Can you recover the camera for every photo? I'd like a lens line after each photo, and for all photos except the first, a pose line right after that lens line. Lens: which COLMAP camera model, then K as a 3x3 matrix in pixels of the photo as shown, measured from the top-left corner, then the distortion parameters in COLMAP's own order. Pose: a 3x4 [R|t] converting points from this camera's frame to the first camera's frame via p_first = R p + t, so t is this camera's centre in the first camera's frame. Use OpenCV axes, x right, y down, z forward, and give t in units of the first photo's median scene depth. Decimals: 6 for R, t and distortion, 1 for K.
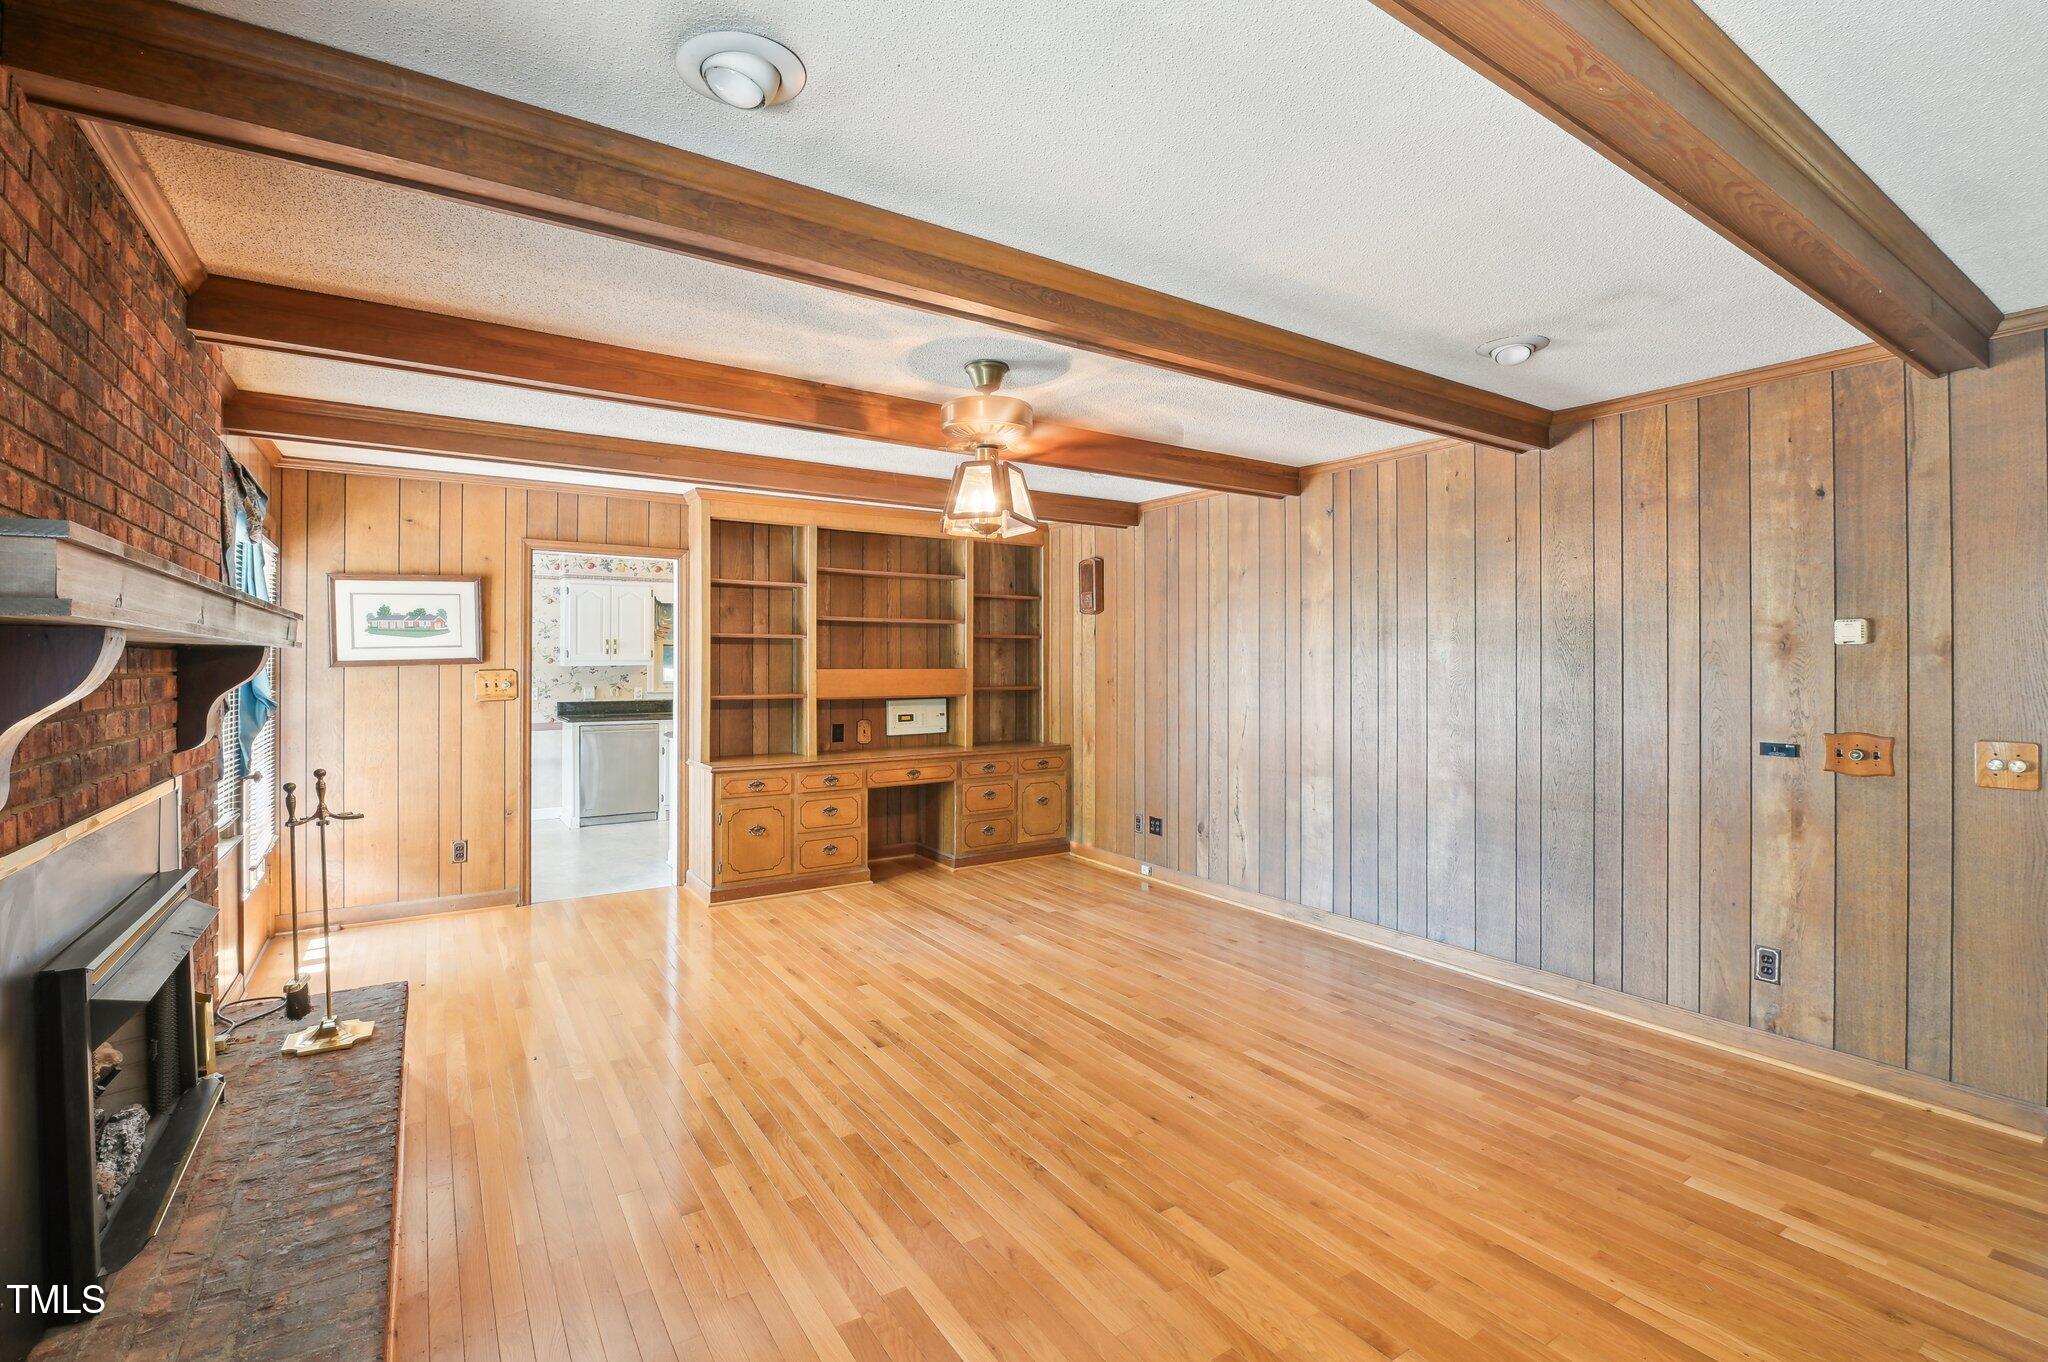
lens RADIAL K [[901.0, 0, 1010.3], [0, 901.0, 649.2], [0, 0, 1]] dist [-0.016518, -0.001397]
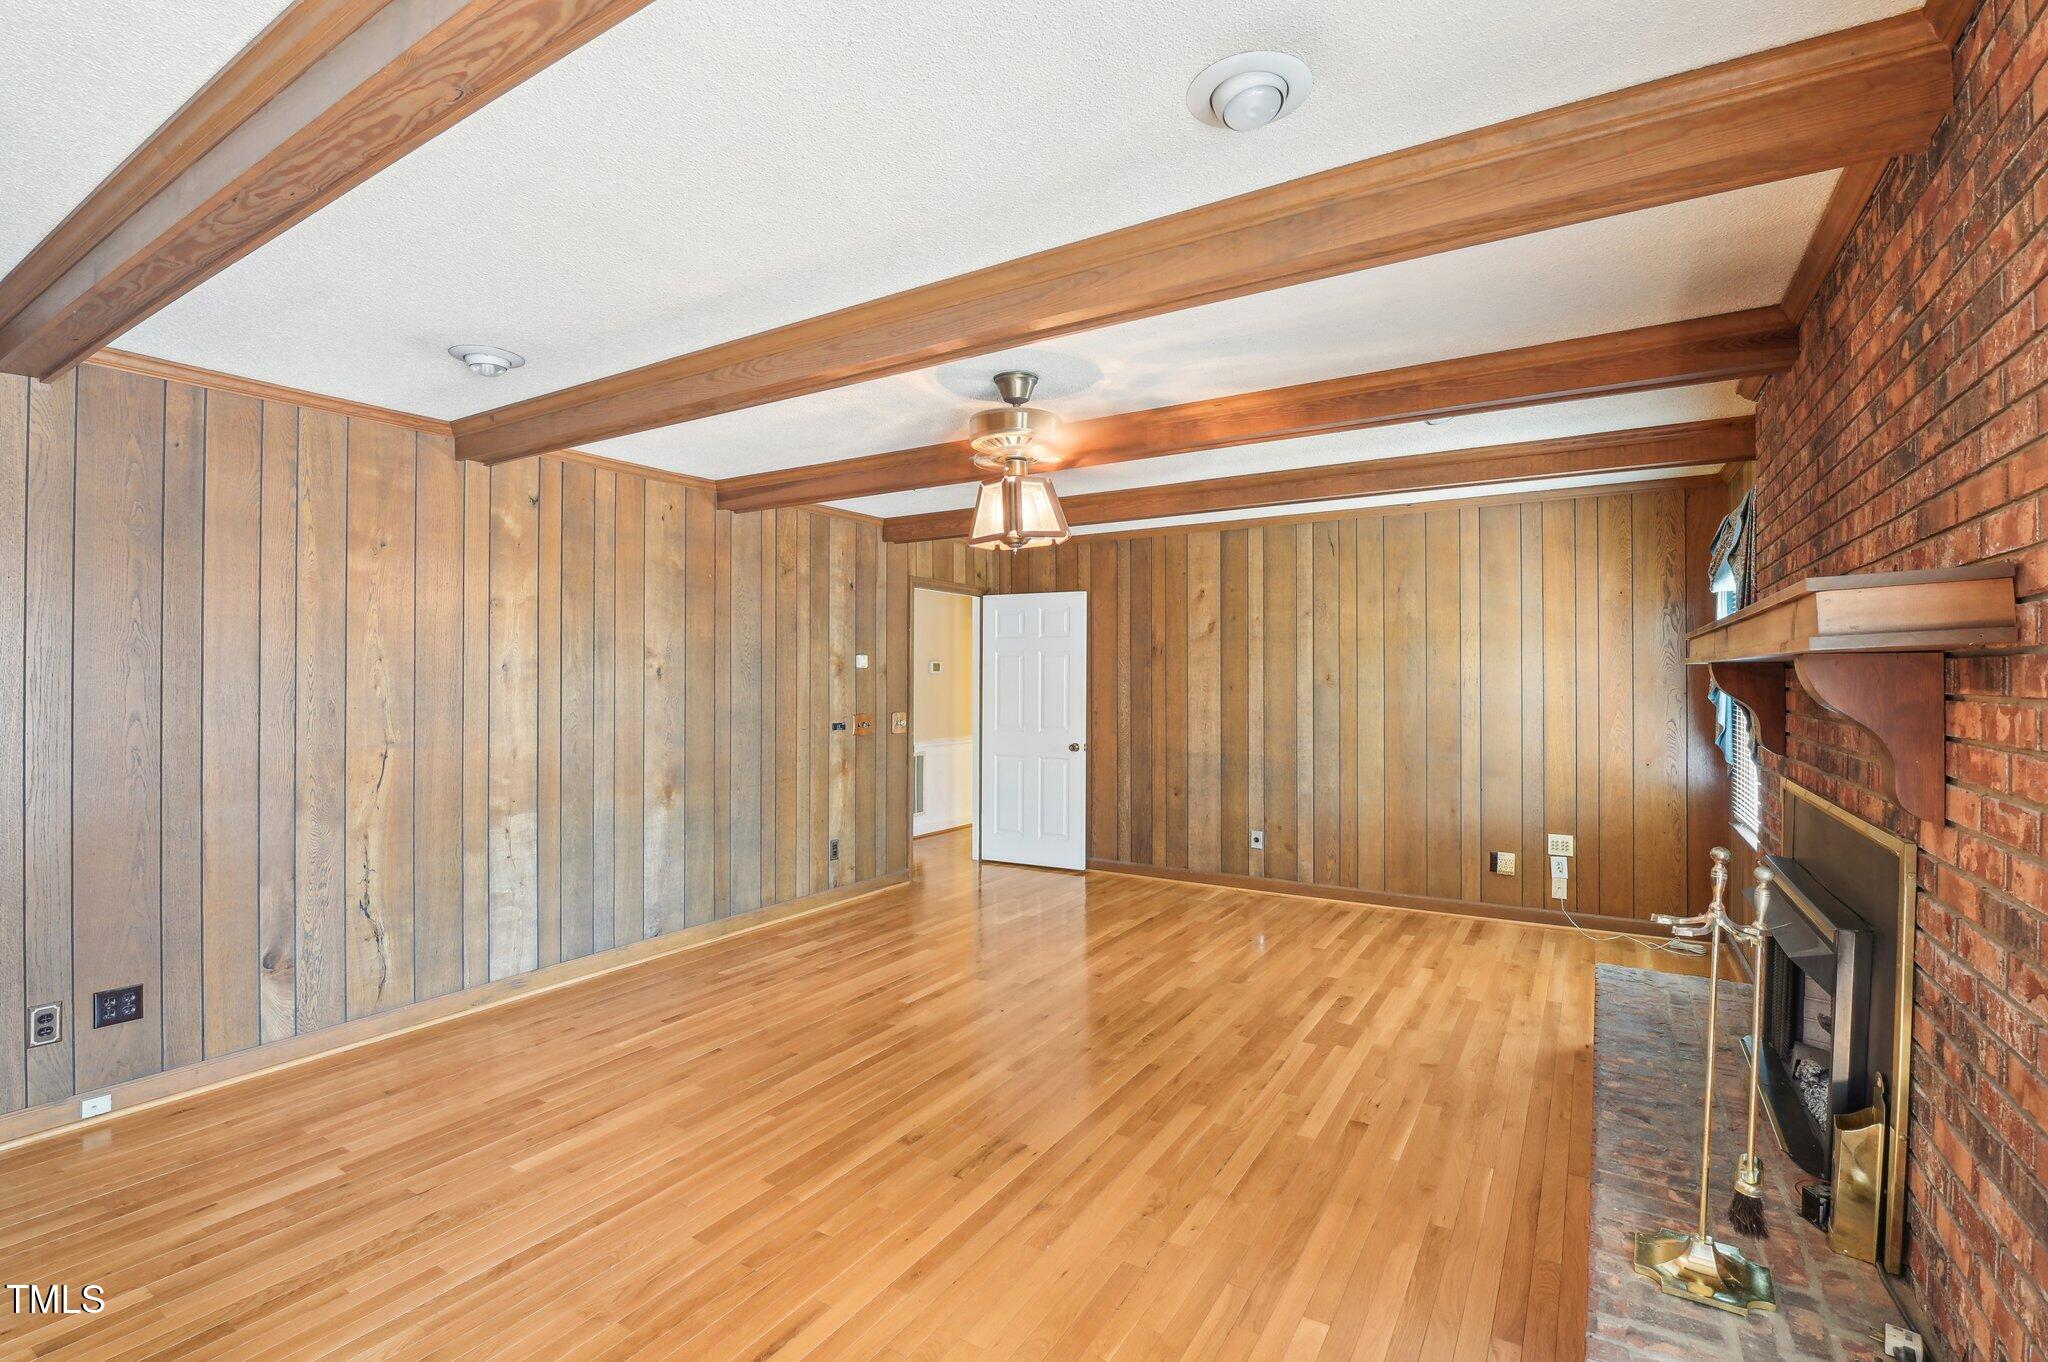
lens RADIAL K [[901.0, 0, 1045.4], [0, 901.0, 672.1], [0, 0, 1]] dist [-0.016518, -0.001397]
pose [[-0.429057, 0.005188, 0.903263, -0.598323], [-0.011802, 0.999866, -0.011348, 0.012852], [-0.903200, -0.015529, -0.428938, 0.896367]]
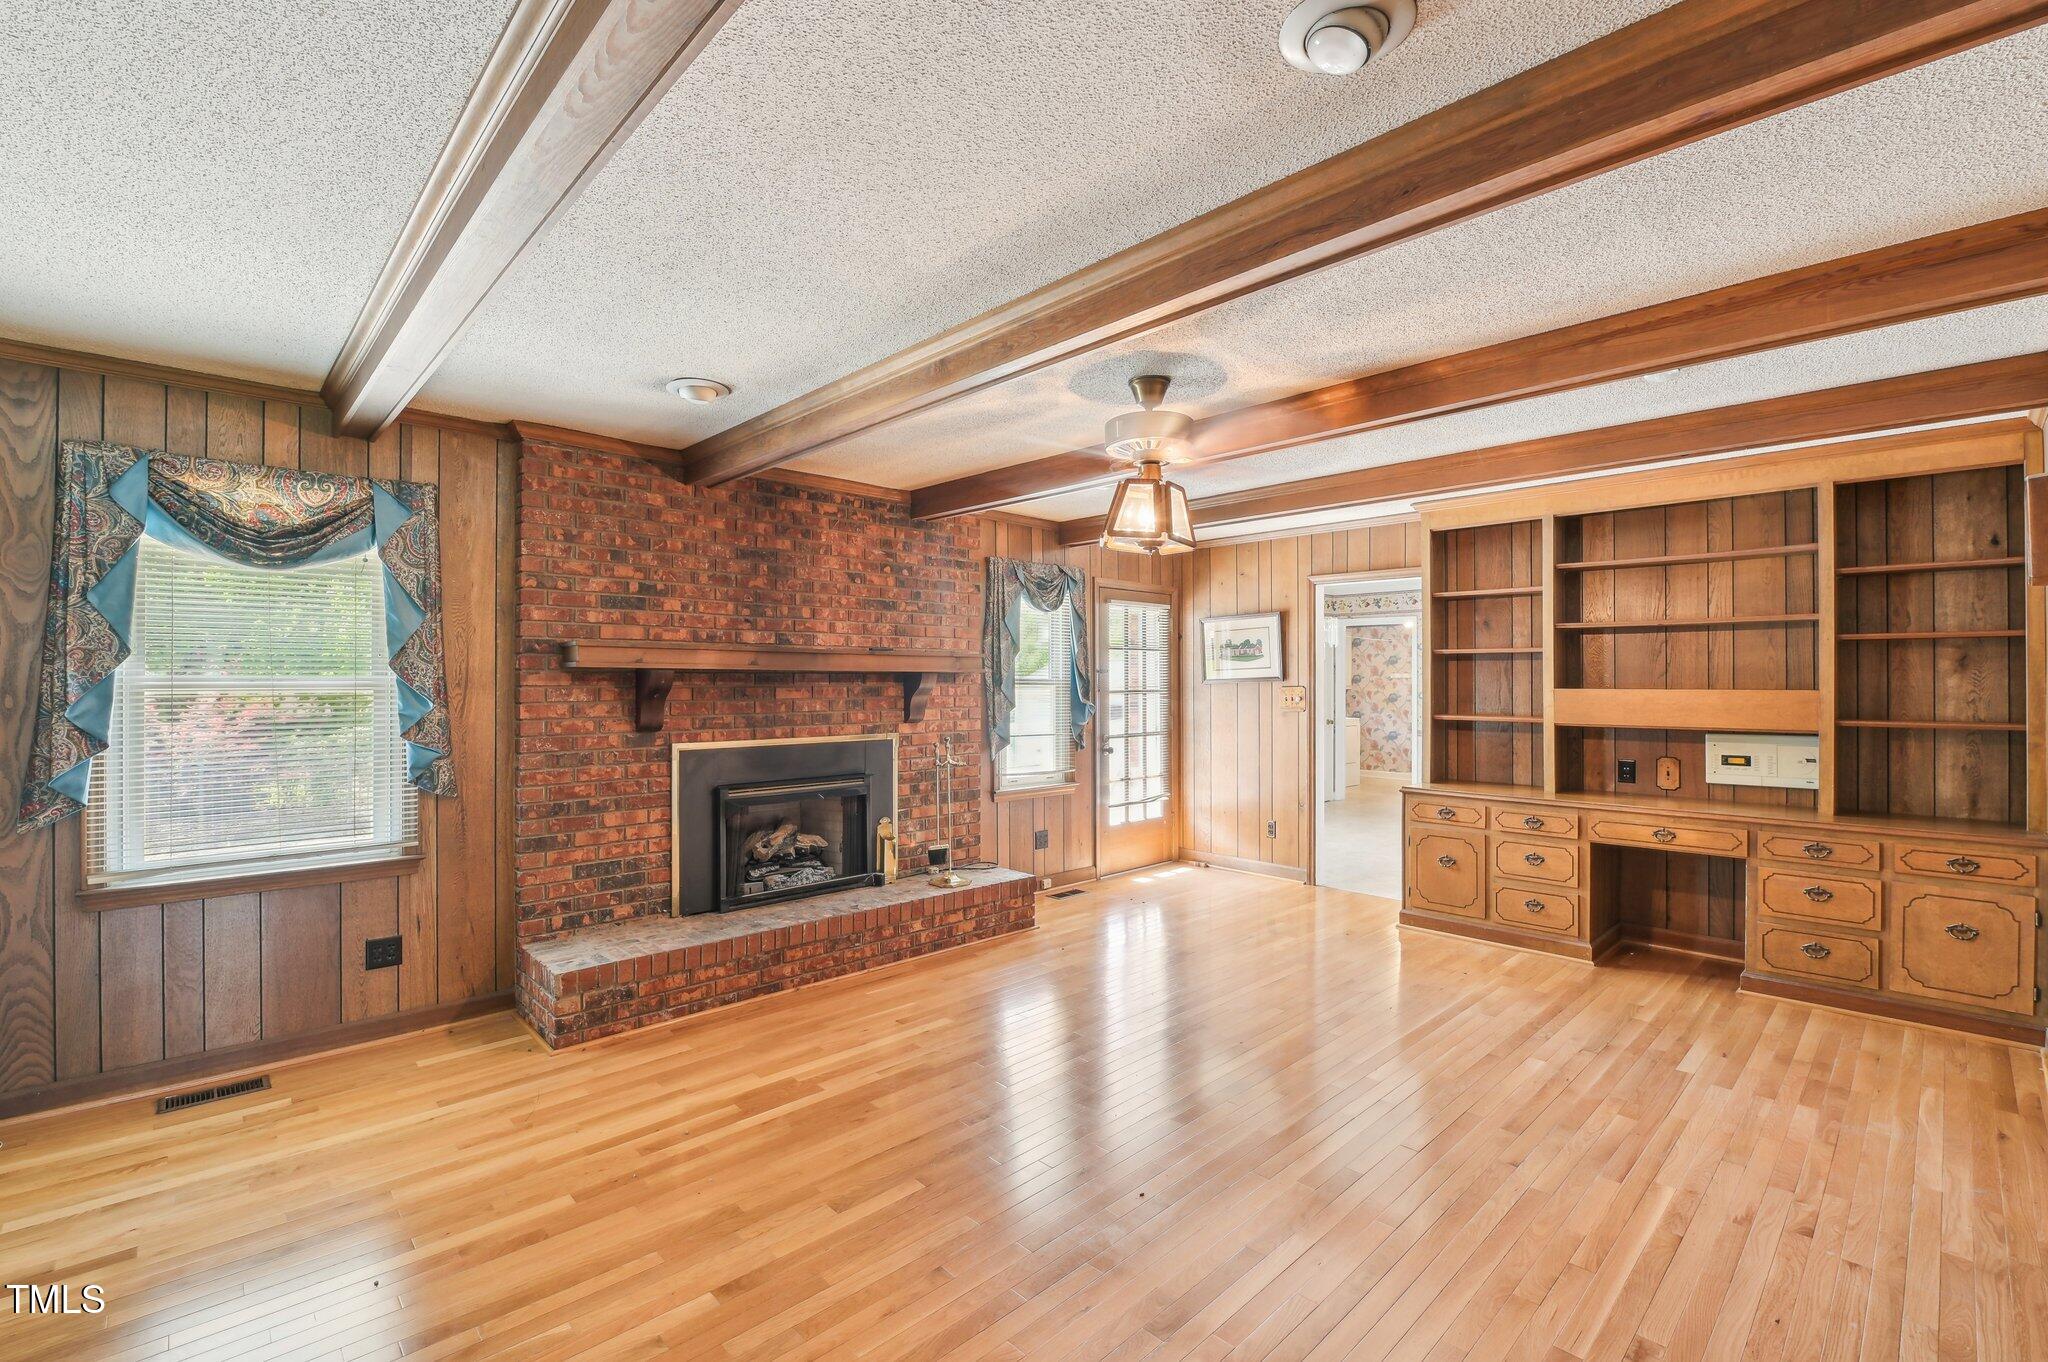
lens RADIAL K [[901.0, 0, 1022.4], [0, 901.0, 688.1], [0, 0, 1]] dist [-0.016518, -0.001397]
pose [[0.172989, 0.007960, -0.984892, 0.593602], [0.016031, 0.999812, 0.010896, 0.005876], [0.984793, -0.017674, 0.172829, 0.441213]]
